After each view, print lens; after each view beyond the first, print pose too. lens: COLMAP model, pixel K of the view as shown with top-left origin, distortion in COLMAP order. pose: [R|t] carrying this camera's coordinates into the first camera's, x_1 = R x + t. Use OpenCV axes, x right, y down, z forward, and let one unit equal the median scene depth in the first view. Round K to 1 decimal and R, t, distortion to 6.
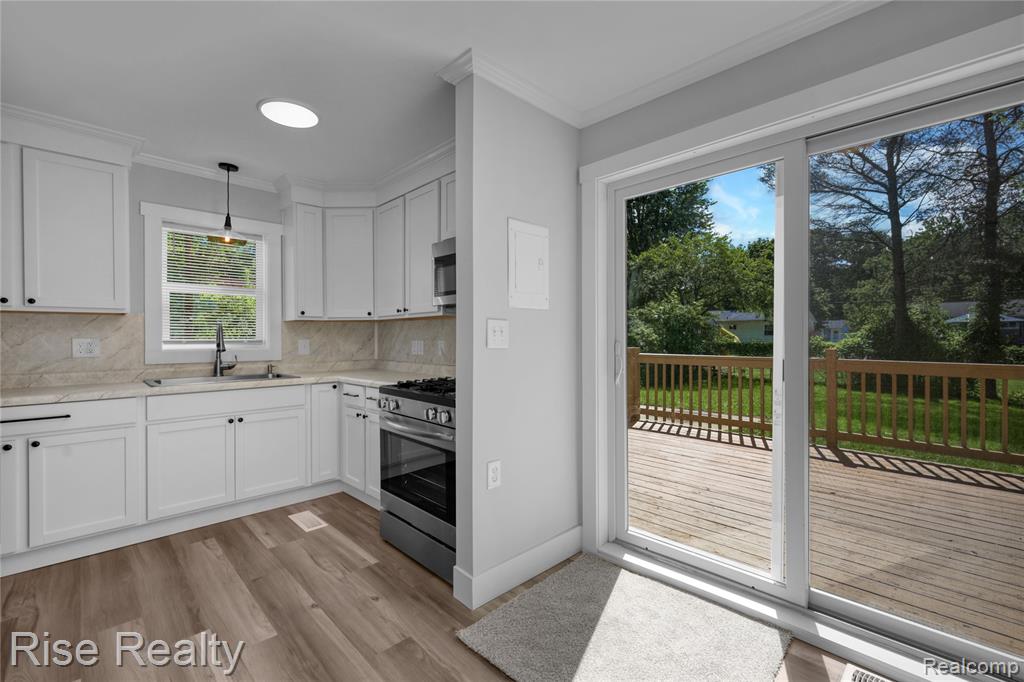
lens RADIAL K [[456.7, 0, 507.0], [0, 456.7, 339.5], [0, 0, 1]] dist [0.003361, 0.000633]
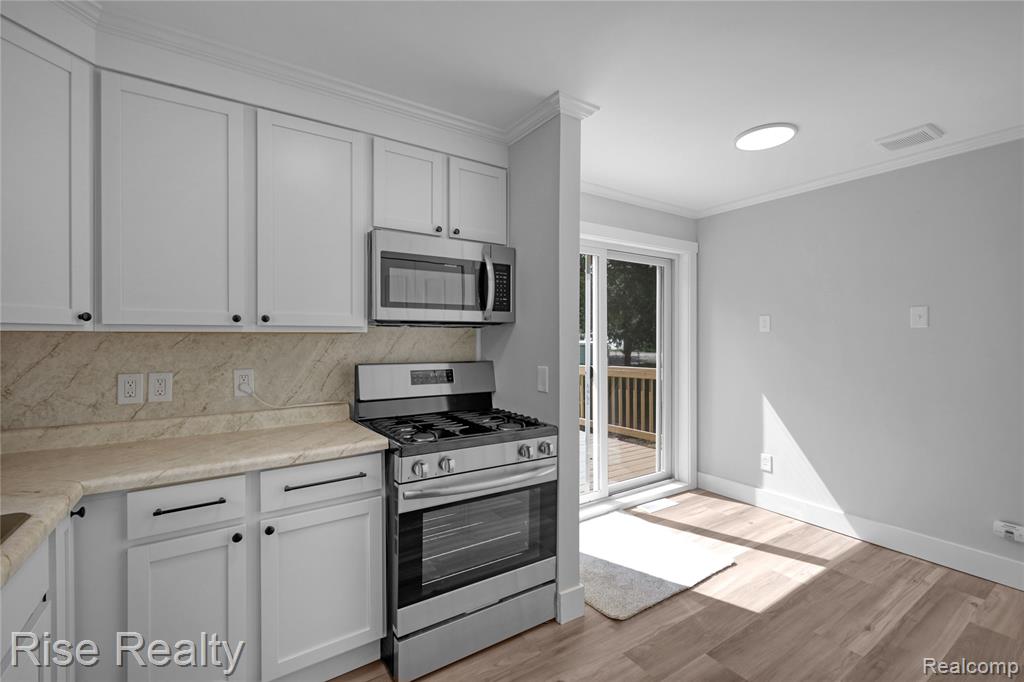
lens RADIAL K [[456.7, 0, 507.0], [0, 456.7, 339.5], [0, 0, 1]] dist [0.003361, 0.000633]
pose [[0.166298, 0.001831, 0.986074, -0.714368], [0.006489, 0.999975, -0.002951, -0.034943], [-0.986054, 0.006890, 0.166282, 0.605401]]
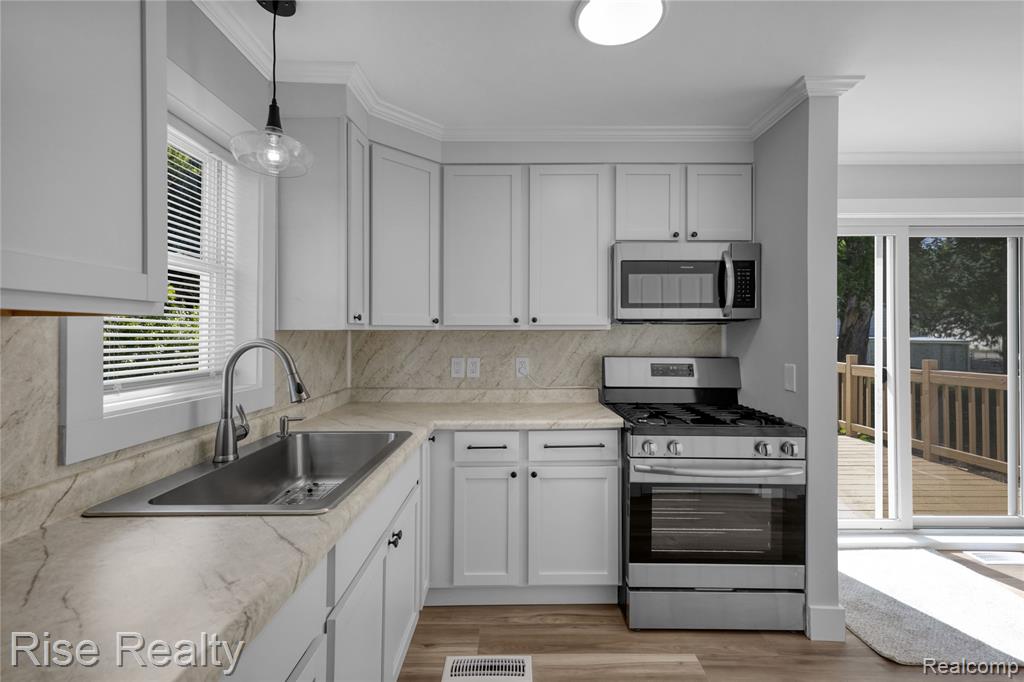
lens RADIAL K [[451.4, 0, 506.7], [0, 451.4, 331.2], [0, 0, 1]] dist [0.001044, 0.000033]
pose [[0.689043, 0.009093, 0.724664, -0.777524], [0.001875, 0.999896, -0.014330, -0.034858], [-0.724718, 0.011233, 0.688954, 0.517662]]
